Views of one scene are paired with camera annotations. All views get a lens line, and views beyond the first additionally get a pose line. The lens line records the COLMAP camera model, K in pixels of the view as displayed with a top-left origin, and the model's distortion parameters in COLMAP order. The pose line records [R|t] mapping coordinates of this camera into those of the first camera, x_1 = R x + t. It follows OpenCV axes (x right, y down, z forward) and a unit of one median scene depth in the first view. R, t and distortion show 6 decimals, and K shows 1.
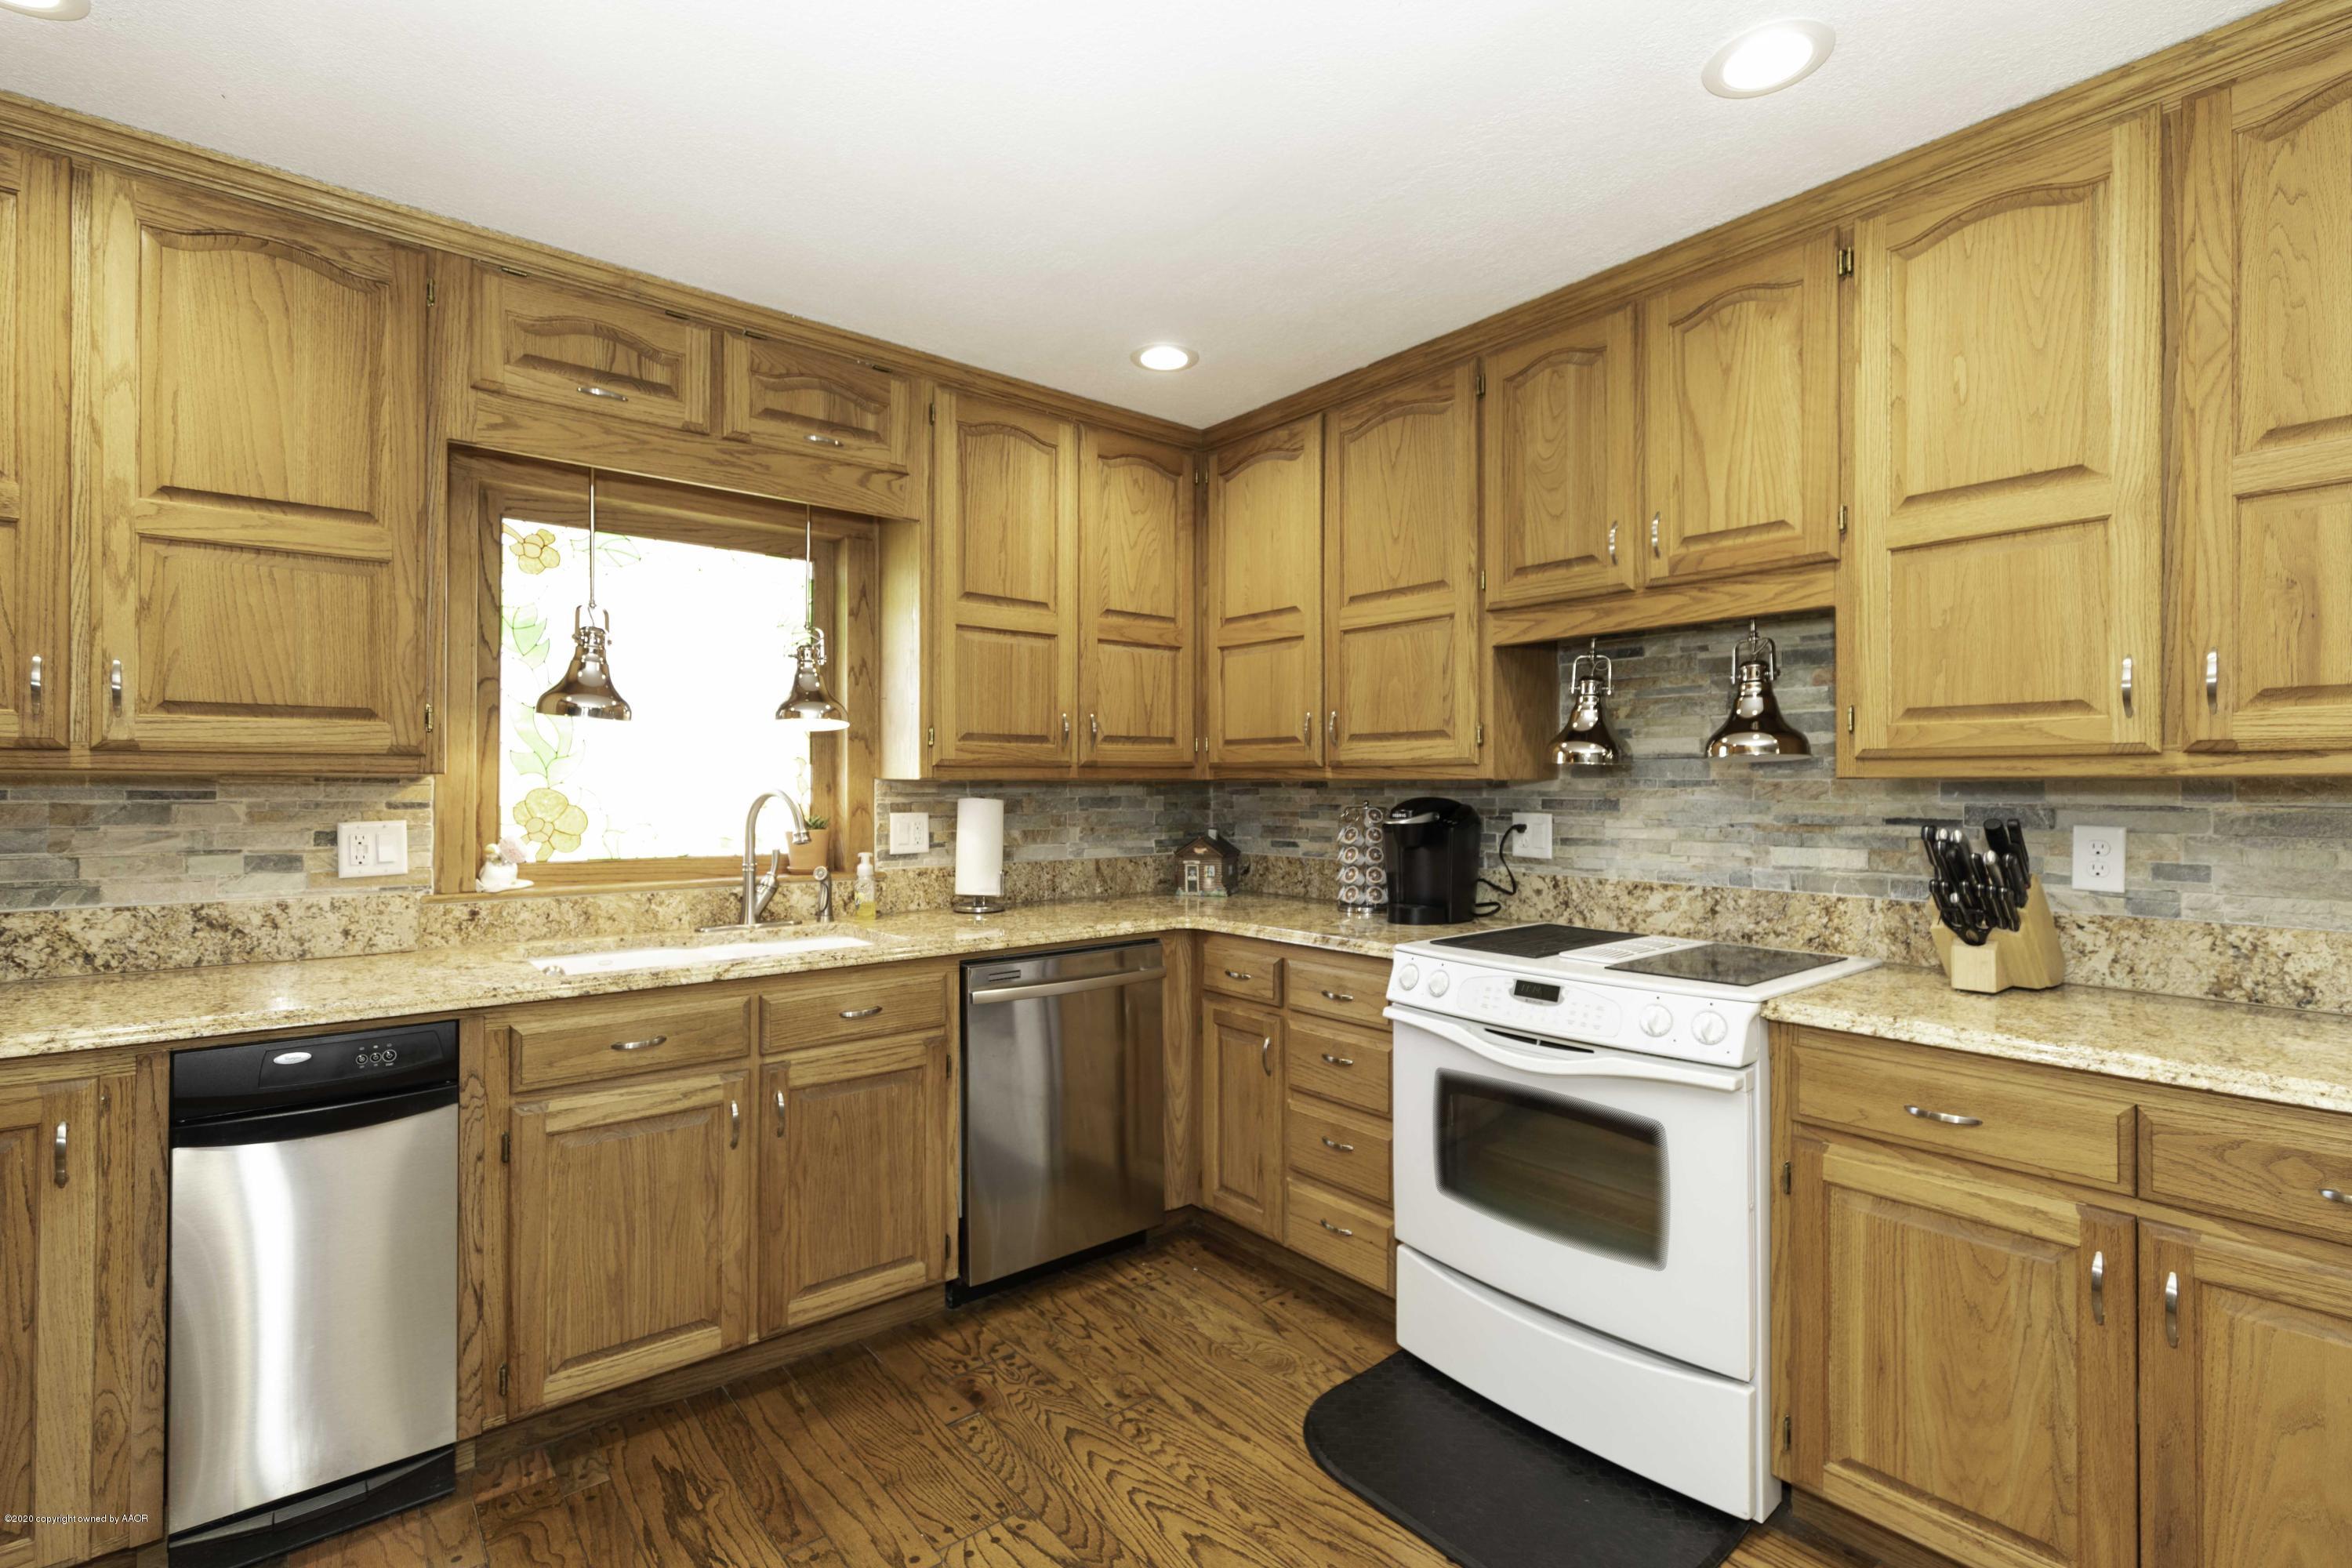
lens RADIAL K [[1062.8, 0, 1172.7], [0, 1062.8, 781.3], [0, 0, 1]] dist [0.004710, -0.001162]
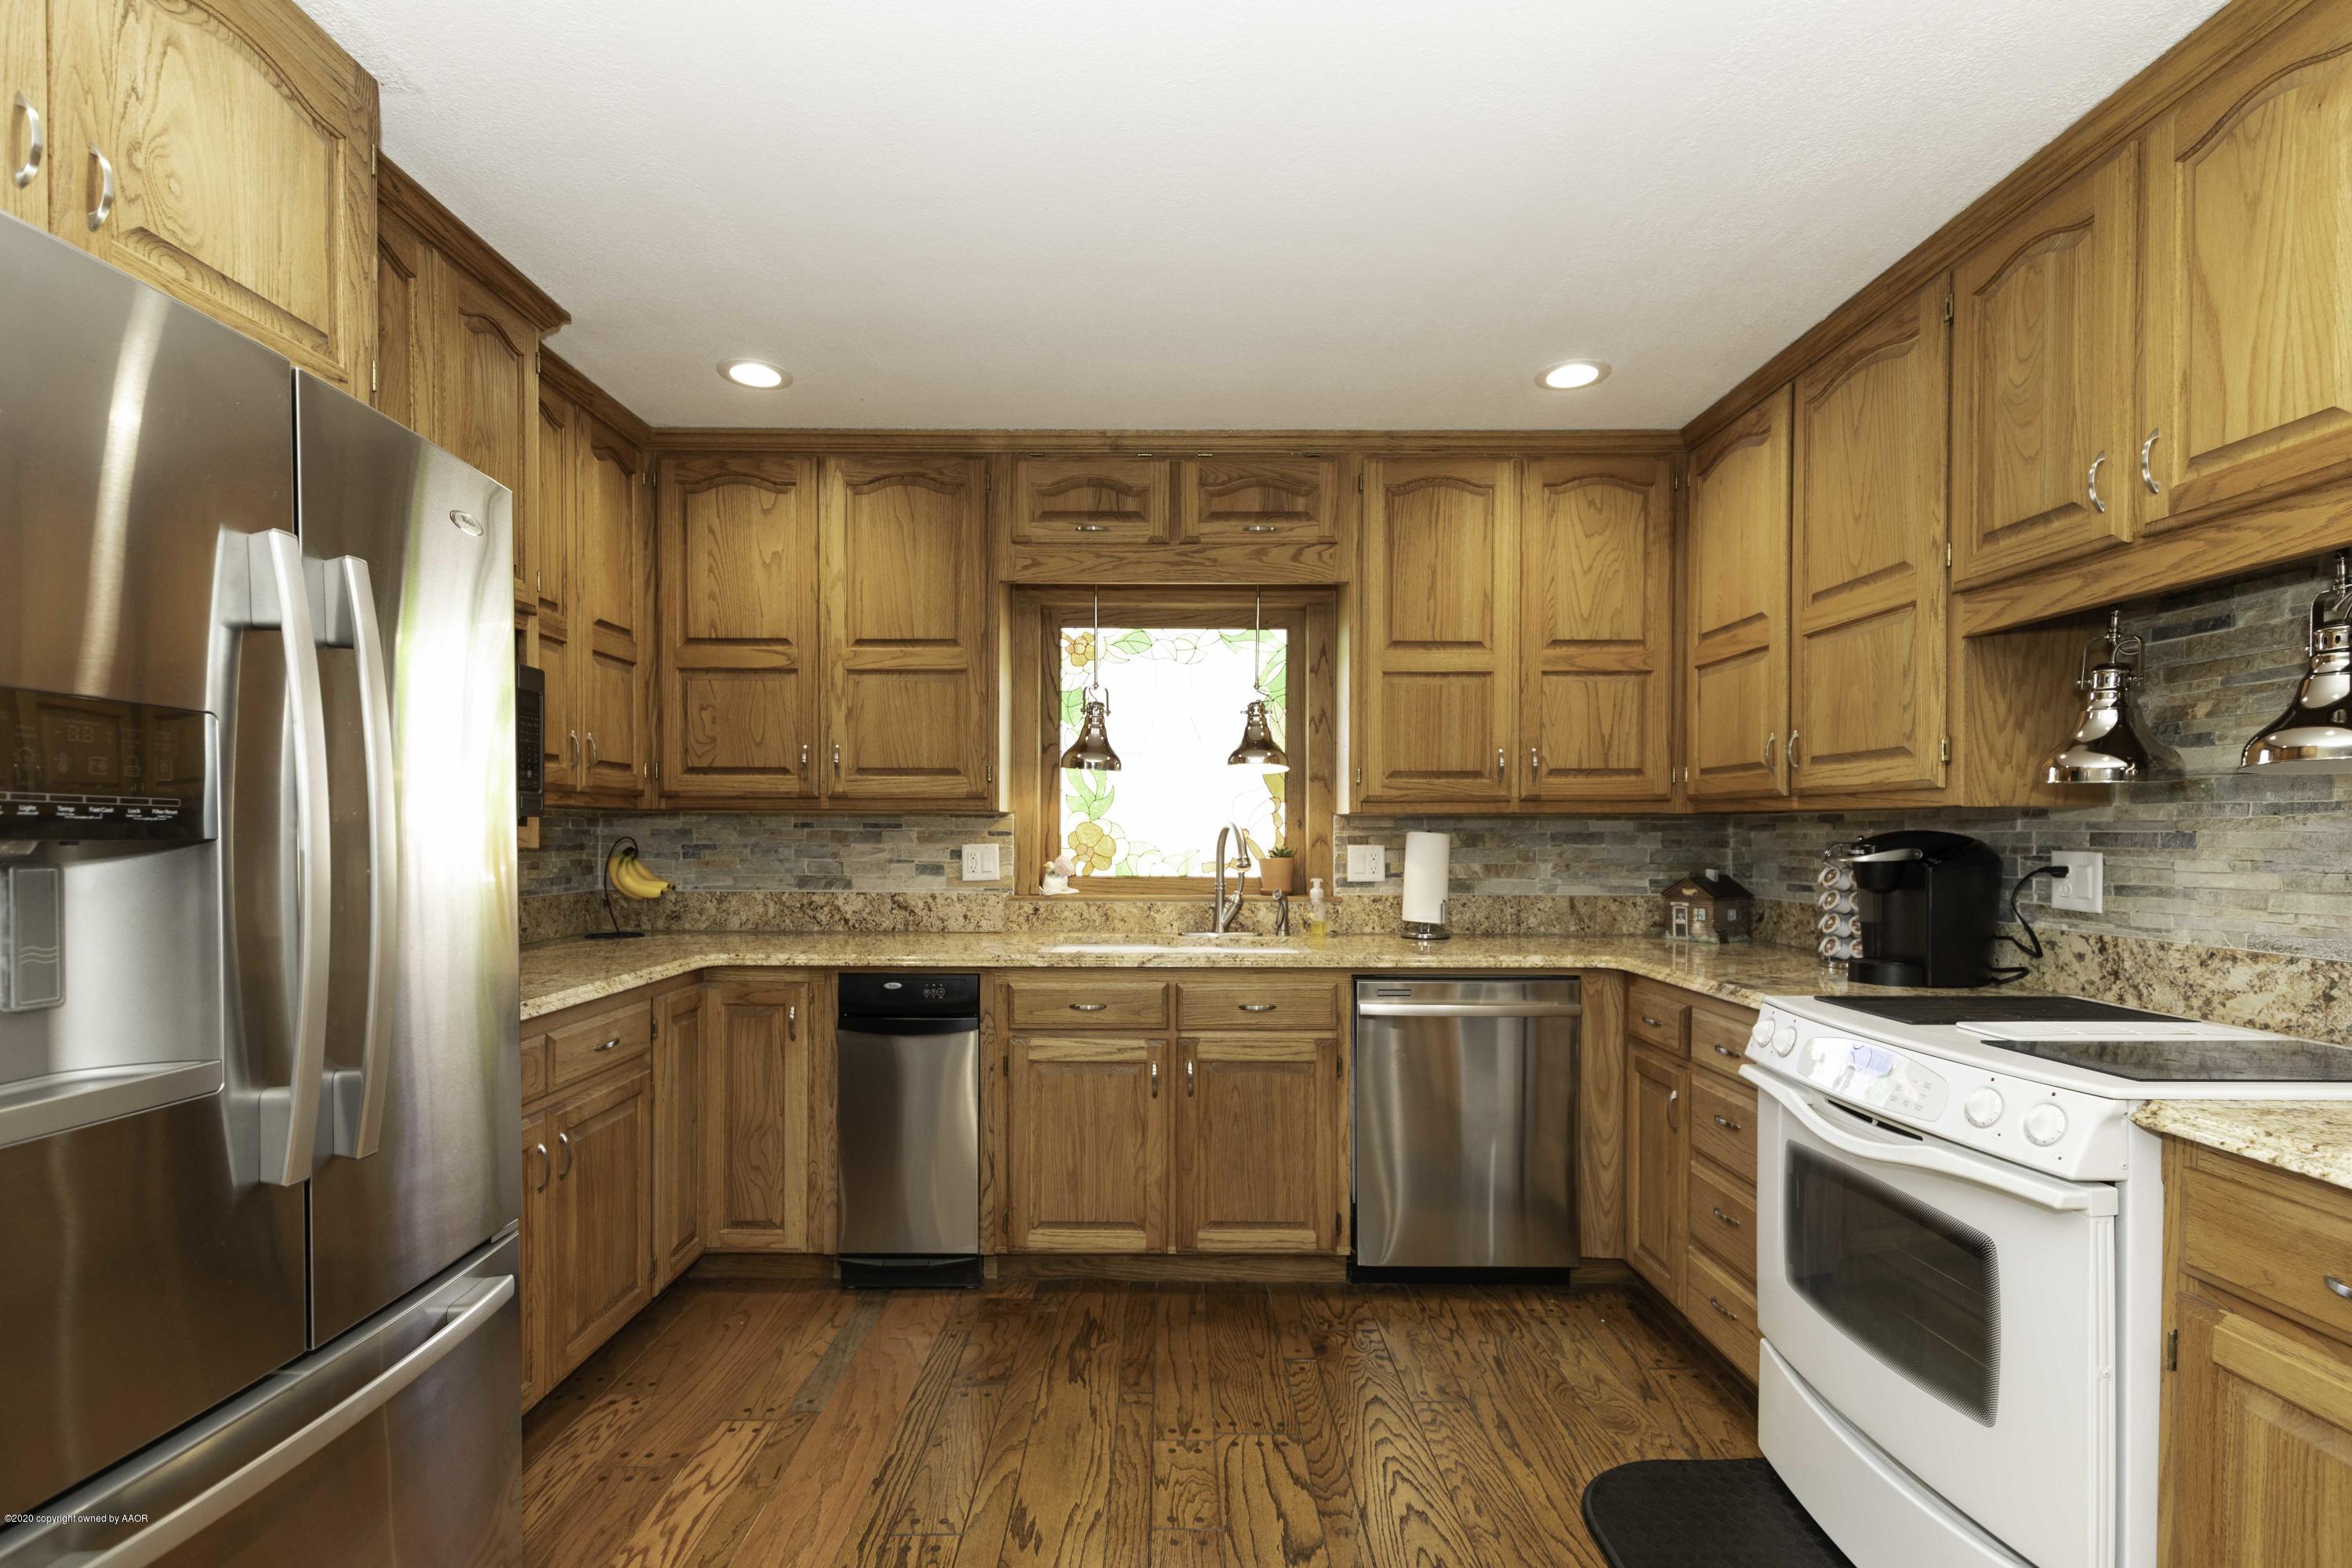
lens RADIAL K [[1059.4, 0, 1163.6], [0, 1059.4, 846.0], [0, 0, 1]] dist [0.008333, -0.001006]
pose [[0.772842, 0.009882, -0.634521, 0.373686], [0.000931, 0.999860, 0.016706, 0.015154], [0.634597, -0.013502, 0.772725, 0.013318]]
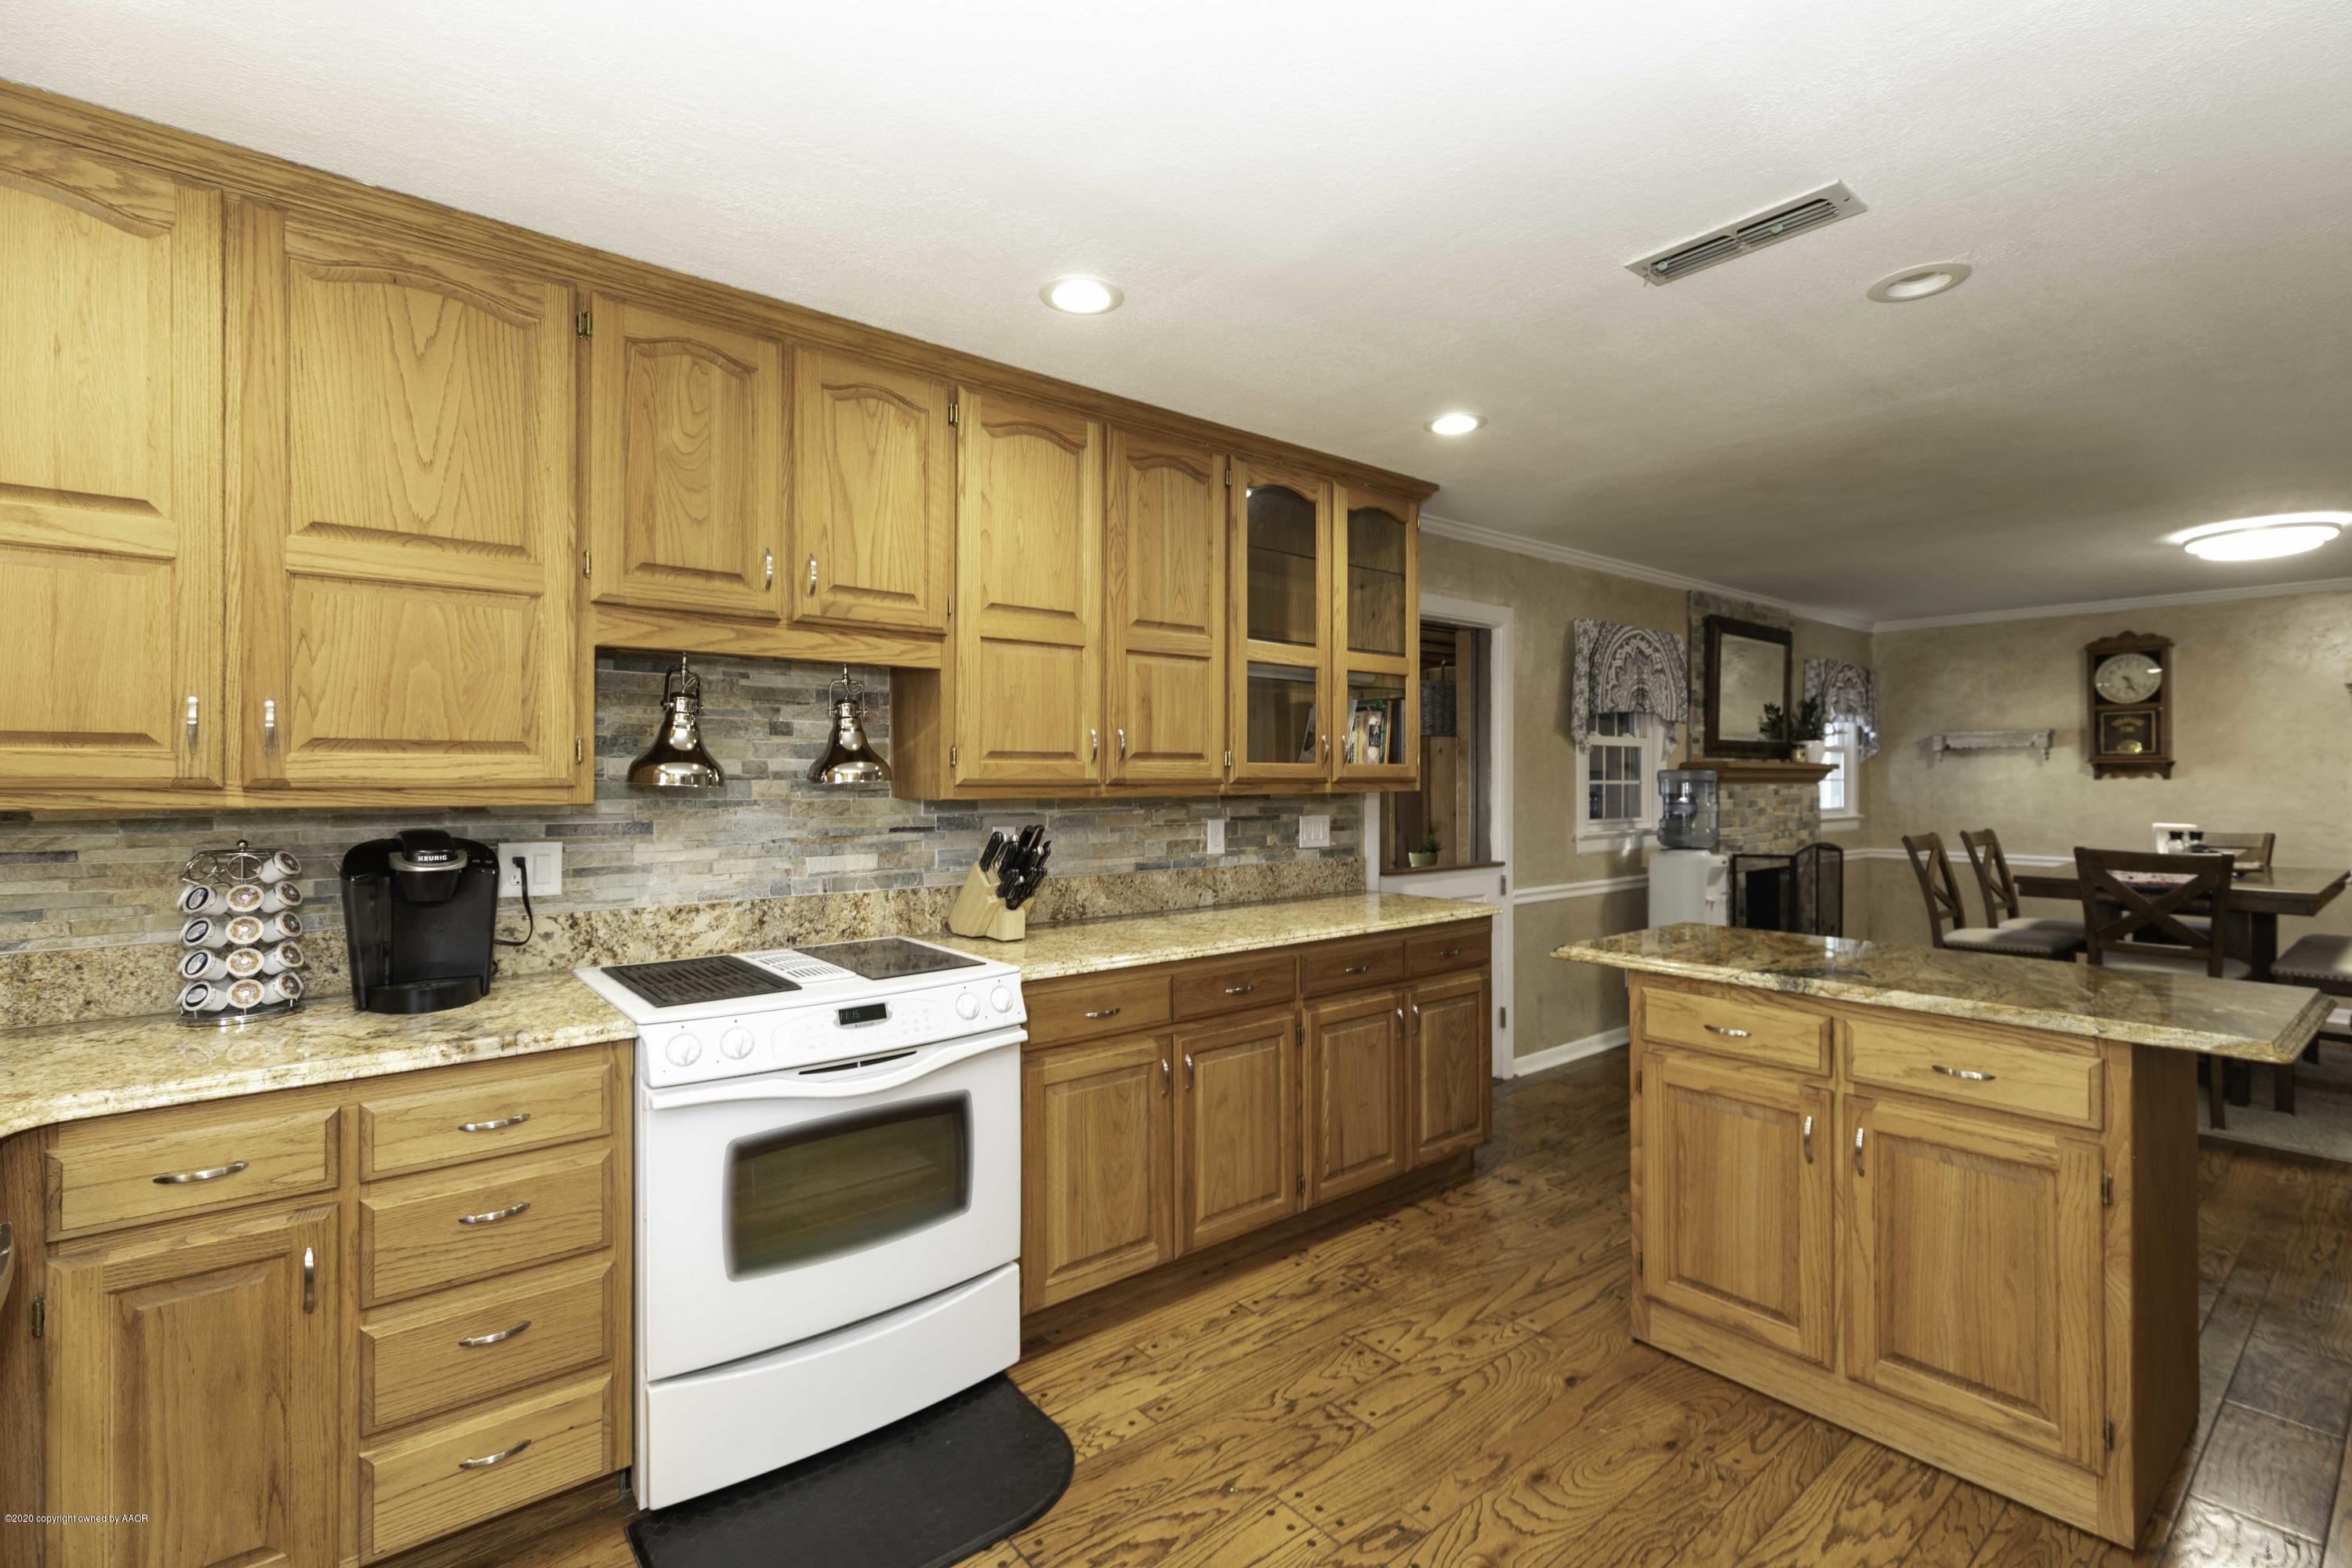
lens RADIAL K [[1057.8, 0, 1198.1], [0, 1057.8, 773.2], [0, 0, 1]] dist [0.001988, -0.000115]
pose [[-0.010490, -0.000887, 0.999945, -0.577385], [-0.006869, 0.999976, 0.000815, -0.033060], [-0.999921, -0.006860, -0.010496, 0.580037]]
